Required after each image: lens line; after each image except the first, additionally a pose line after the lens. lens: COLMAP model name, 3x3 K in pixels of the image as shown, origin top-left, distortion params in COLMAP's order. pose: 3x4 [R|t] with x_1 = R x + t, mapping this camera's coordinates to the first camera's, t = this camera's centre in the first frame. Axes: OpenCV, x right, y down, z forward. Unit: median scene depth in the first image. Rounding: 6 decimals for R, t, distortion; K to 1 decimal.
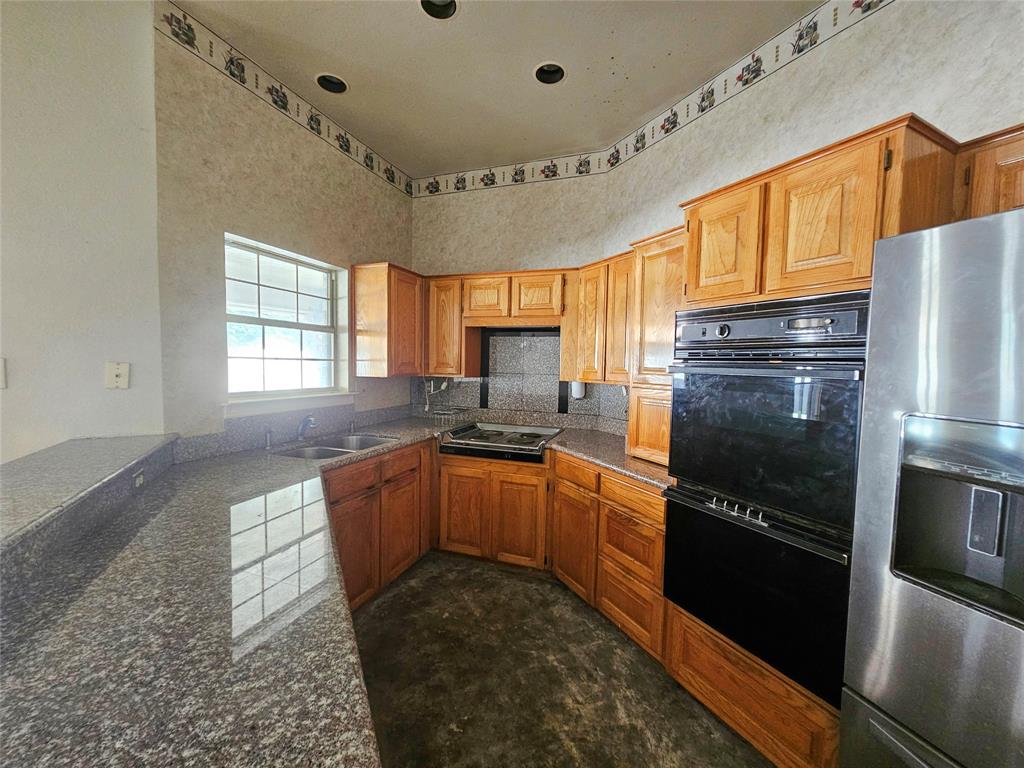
lens RADIAL K [[423.8, 0, 512.0], [0, 423.8, 384.0], [0, 0, 1]] dist [0.000196, 0.000822]
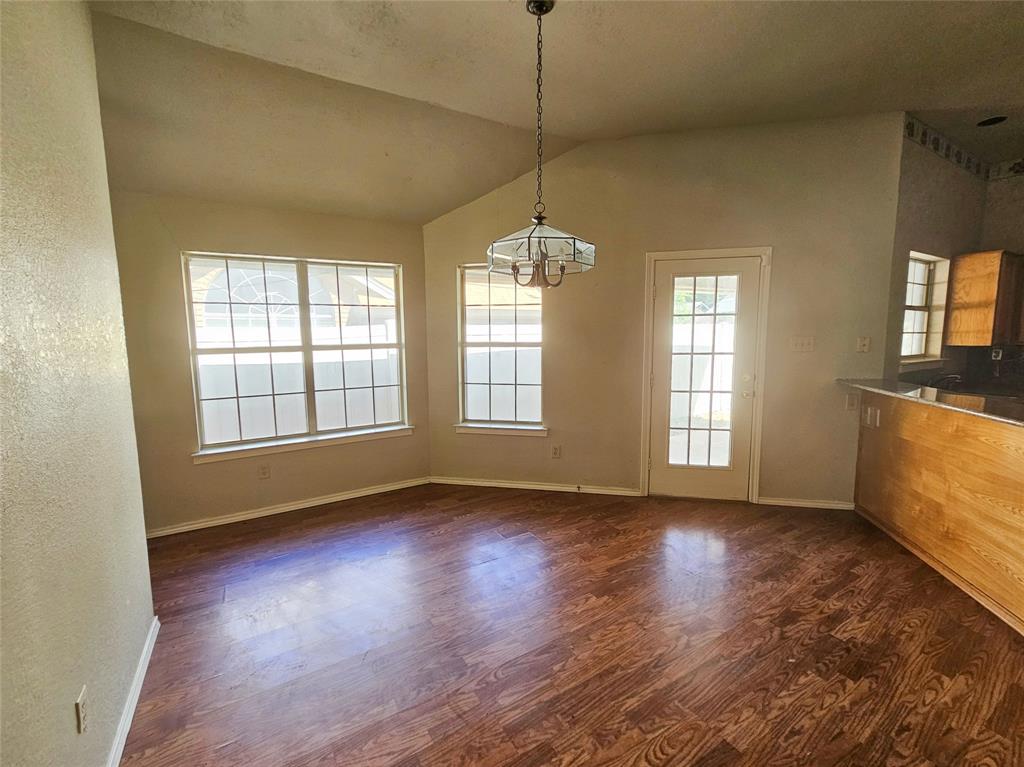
lens RADIAL K [[438.1, 0, 515.1], [0, 438.1, 386.7], [0, 0, 1]] dist [0.000723, -0.000228]
pose [[0.777454, 0.051233, -0.626849, -0.549096], [-0.008200, 0.997418, 0.071351, 0.022094], [0.628886, -0.050332, 0.775867, -0.820226]]
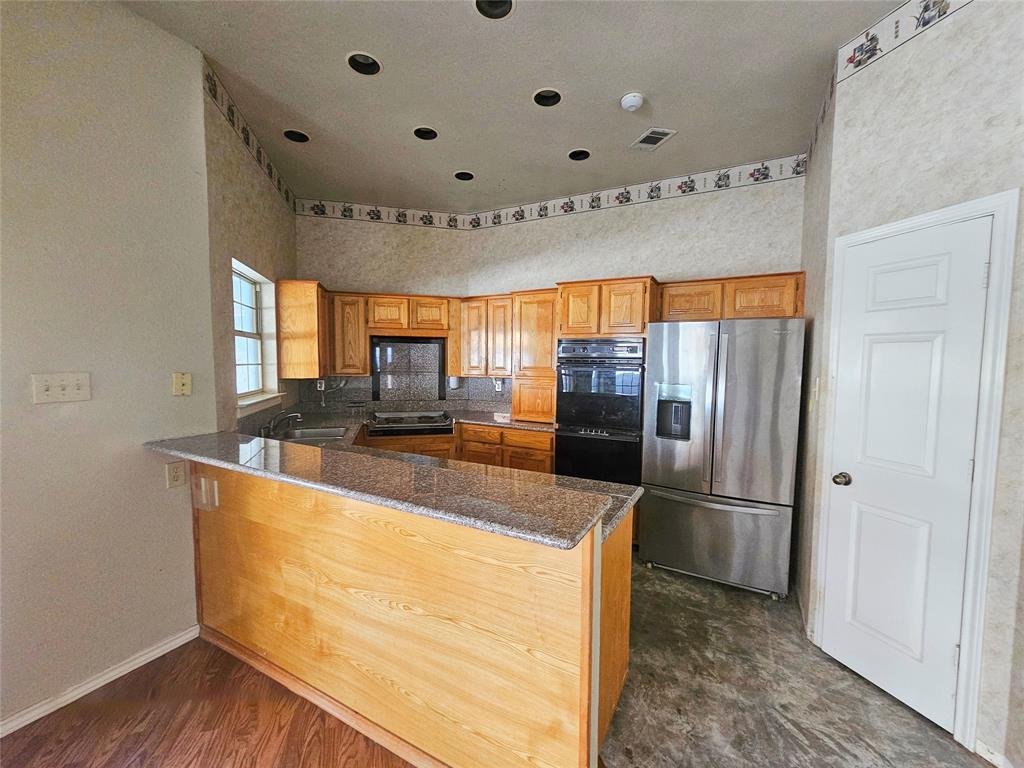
lens RADIAL K [[427.0, 0, 512.0], [0, 427.0, 384.0], [0, 0, 1]] dist [0.000634, -0.000208]
pose [[0.821335, -0.043301, 0.568800, -0.519043], [0.034908, 0.999061, 0.025648, -0.011111], [-0.569376, -0.001210, 0.822076, -0.280940]]
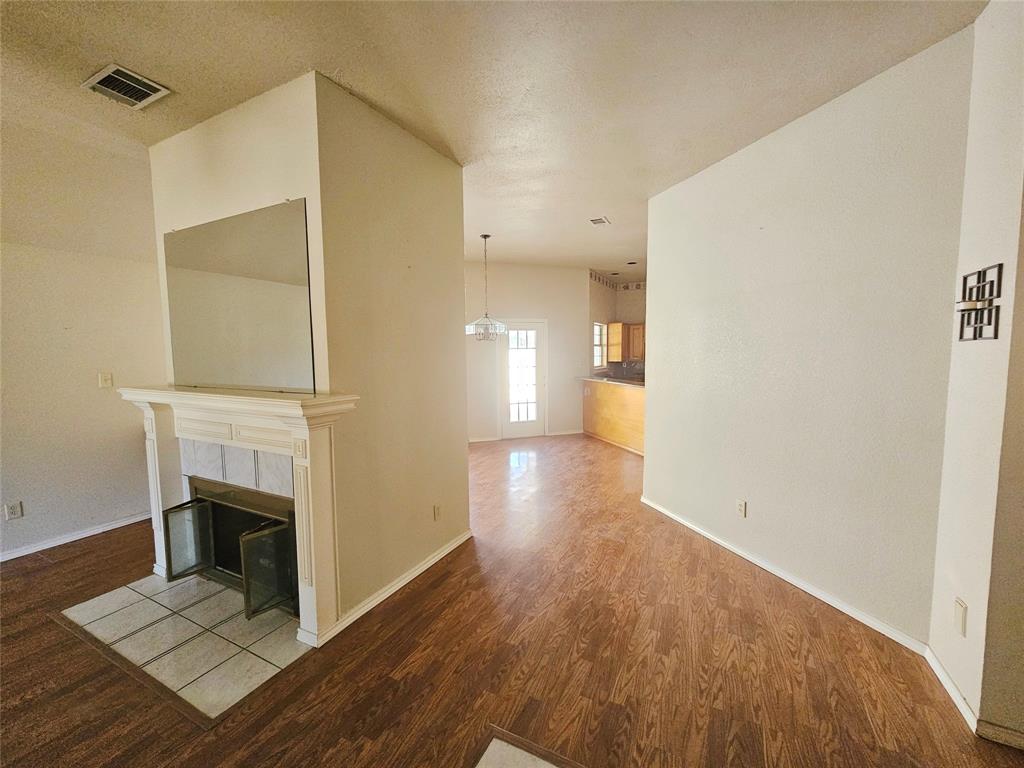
lens RADIAL K [[423.8, 0, 512.0], [0, 423.8, 384.0], [0, 0, 1]] dist [0.000196, 0.000822]
pose [[0.990377, -0.014644, -0.137619, -0.634185], [0.019070, 0.999341, 0.030898, 0.036011], [0.137075, -0.033225, 0.990003, -2.004317]]
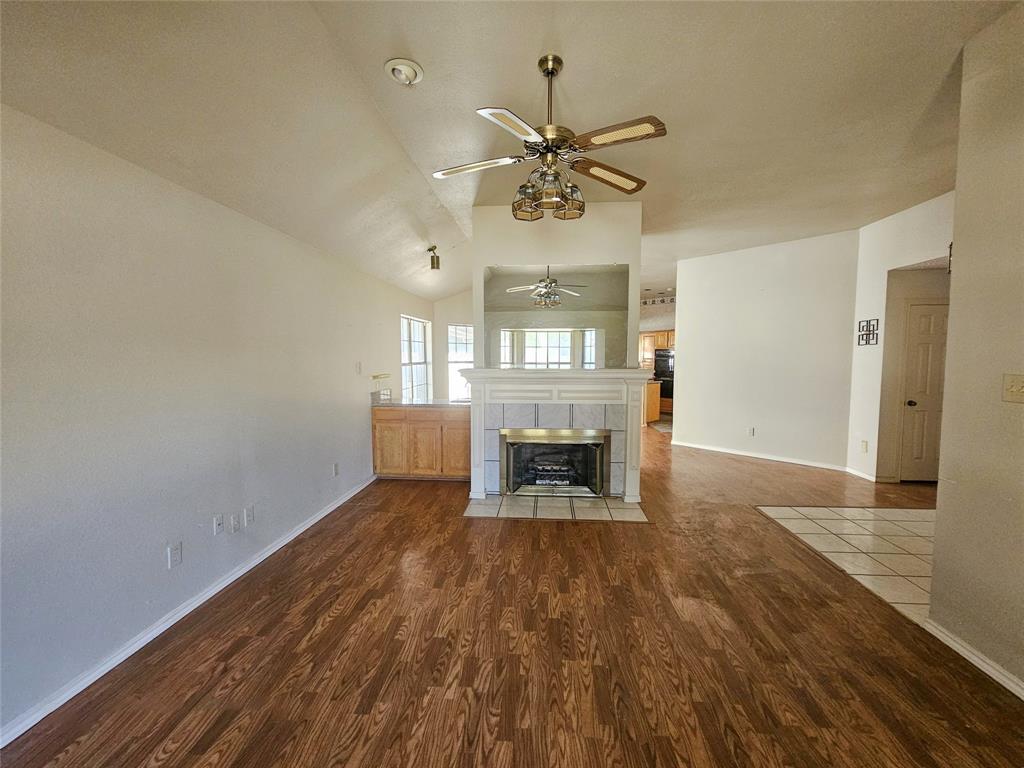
lens RADIAL K [[416.9, 0, 553.9], [0, 416.9, 383.0], [0, 0, 1]] dist [-0.001013, -0.000070]
pose [[0.963205, -0.033434, 0.266681, -1.701461], [0.028217, 0.999329, 0.023371, 0.080800], [-0.267283, -0.014986, 0.963501, -2.570613]]
